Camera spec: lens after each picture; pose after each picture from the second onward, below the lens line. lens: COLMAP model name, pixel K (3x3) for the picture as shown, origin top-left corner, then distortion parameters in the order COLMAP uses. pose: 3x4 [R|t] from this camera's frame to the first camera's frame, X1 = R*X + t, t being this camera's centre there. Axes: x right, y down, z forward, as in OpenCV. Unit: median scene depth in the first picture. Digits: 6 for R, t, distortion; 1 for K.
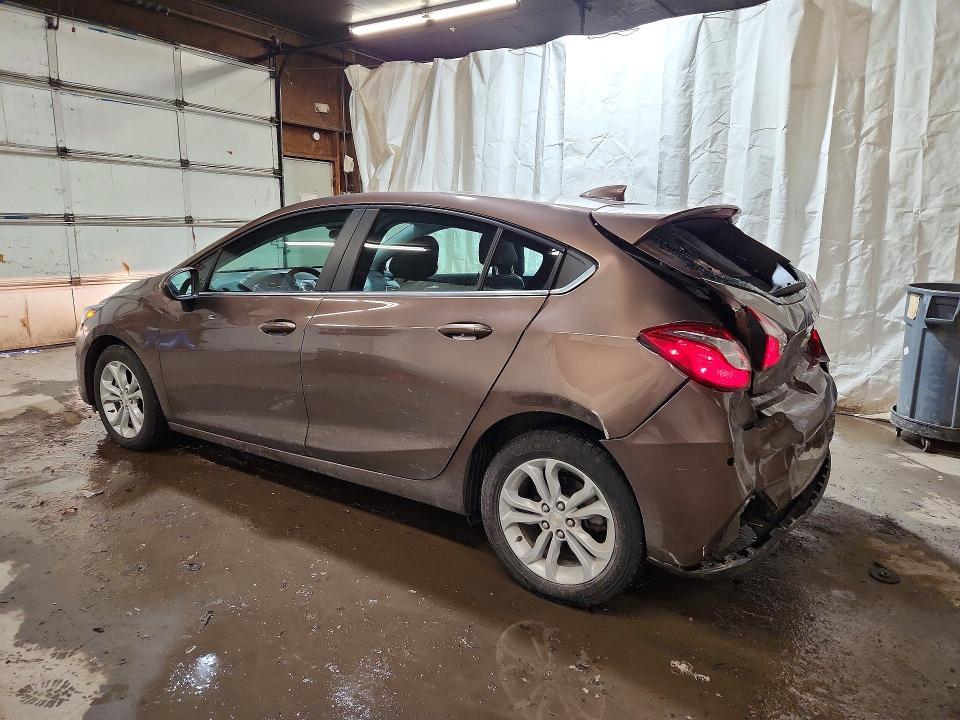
lens RADIAL K [[726.2, 0, 480.0], [0, 726.2, 360.0], [0, 0, 1]] dist [0.008633, 0.009902]
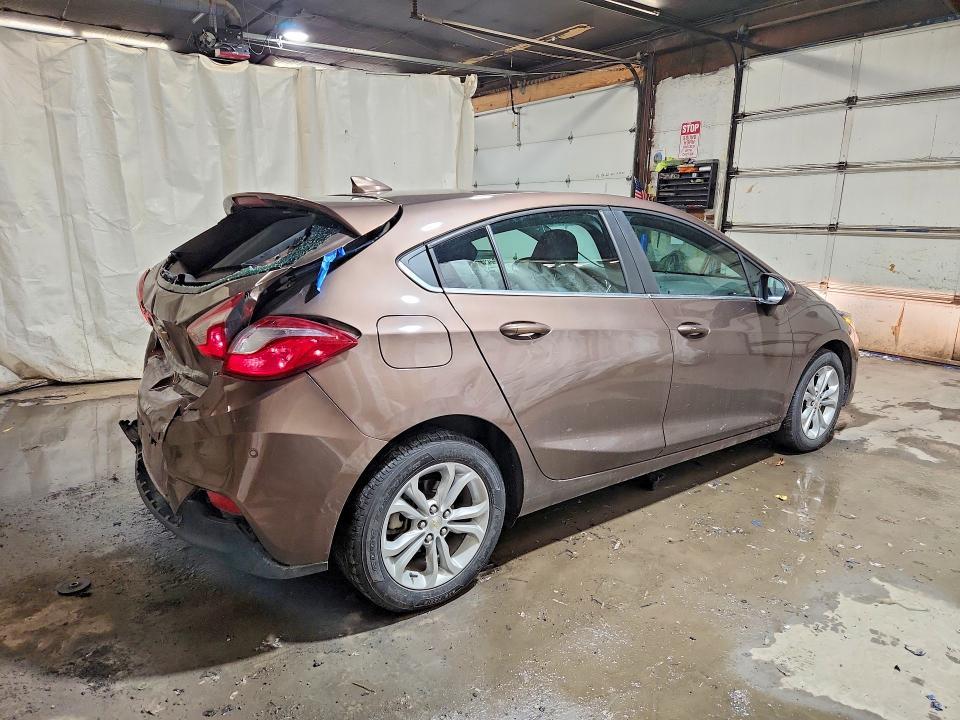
lens RADIAL K [[726.2, 0, 480.0], [0, 726.2, 360.0], [0, 0, 1]] dist [0.008633, 0.009902]
pose [[-0.422573, 0.147491, -0.894247, 0.852501], [-0.195990, 0.948453, 0.249046, -0.231275], [0.884884, 0.280504, -0.371884, 1.305805]]
